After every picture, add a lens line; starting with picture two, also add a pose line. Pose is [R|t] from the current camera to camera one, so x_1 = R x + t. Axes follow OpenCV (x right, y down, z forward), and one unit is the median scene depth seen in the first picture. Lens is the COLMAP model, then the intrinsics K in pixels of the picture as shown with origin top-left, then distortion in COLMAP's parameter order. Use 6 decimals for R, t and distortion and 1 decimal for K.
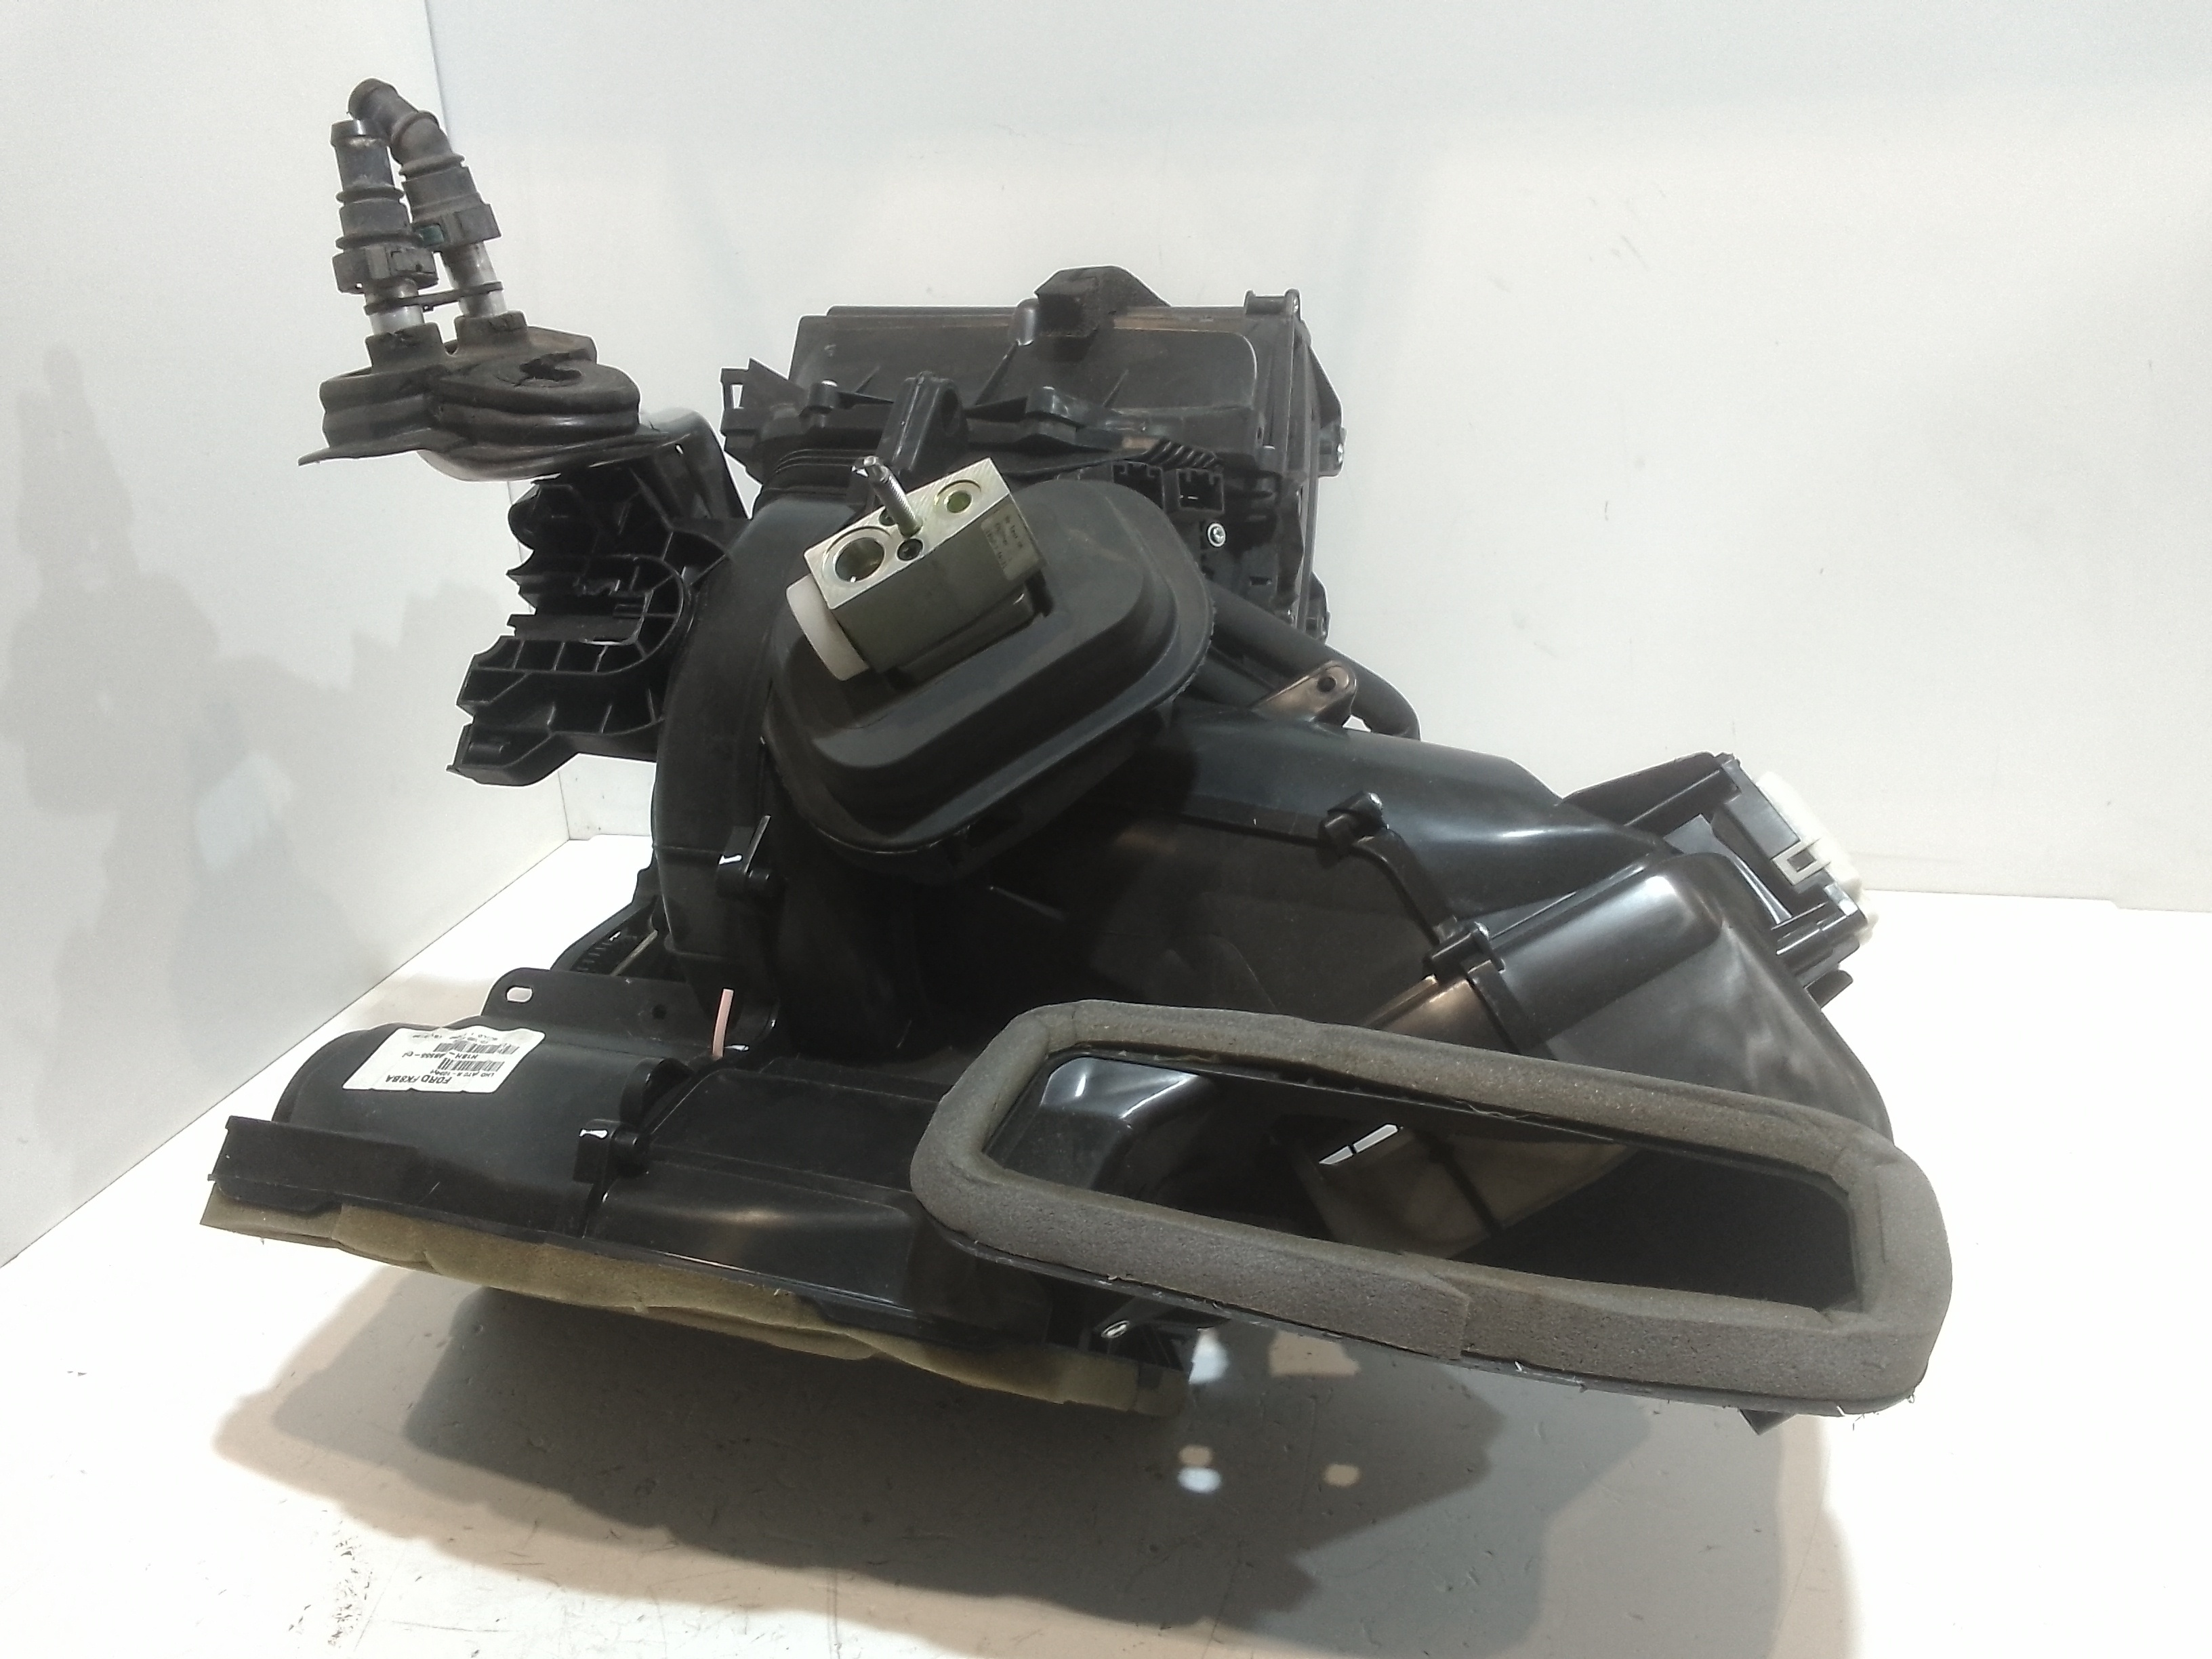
lens RADIAL K [[1725.4, 0, 1106.0], [0, 1725.4, 829.5], [0, 0, 1]] dist [0.025102, -0.010418]
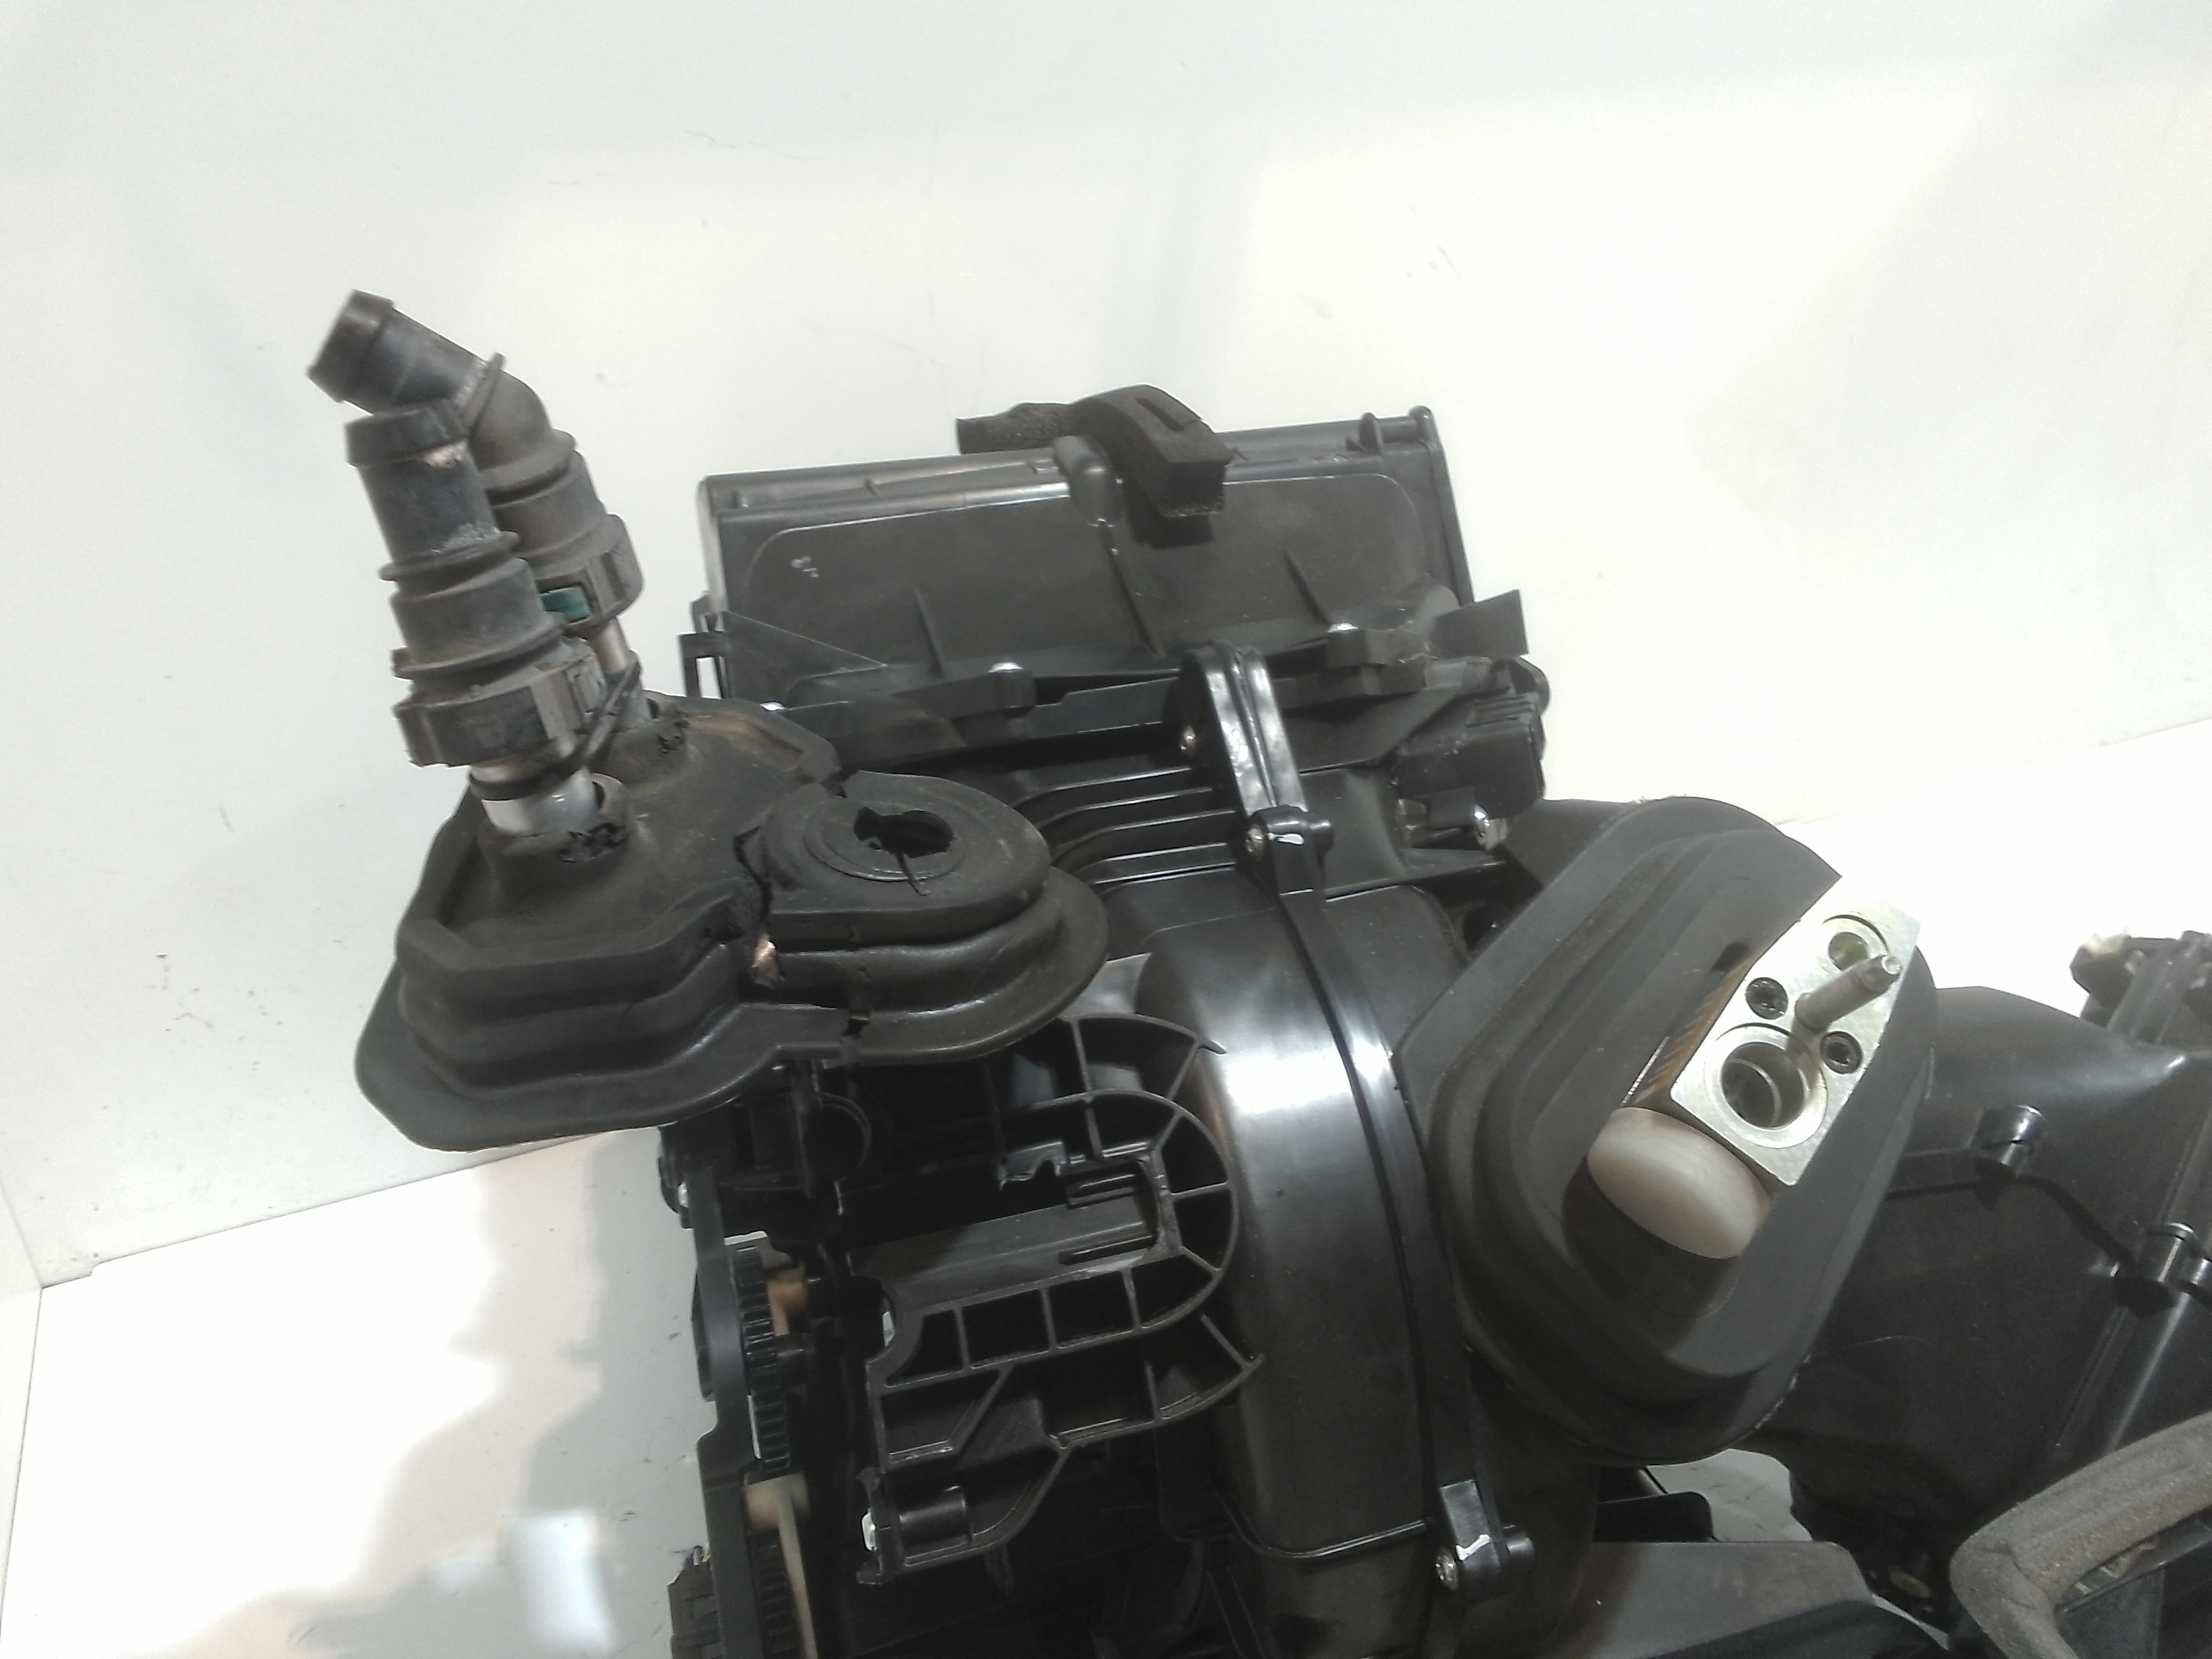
lens RADIAL K [[1725.4, 0, 1106.0], [0, 1725.4, 829.5], [0, 0, 1]] dist [0.025102, -0.010418]
pose [[0.810711, -0.254950, 0.527017, -0.520443], [0.200650, 0.966677, 0.158980, -0.317878], [-0.549988, -0.023141, 0.834852, 0.487710]]
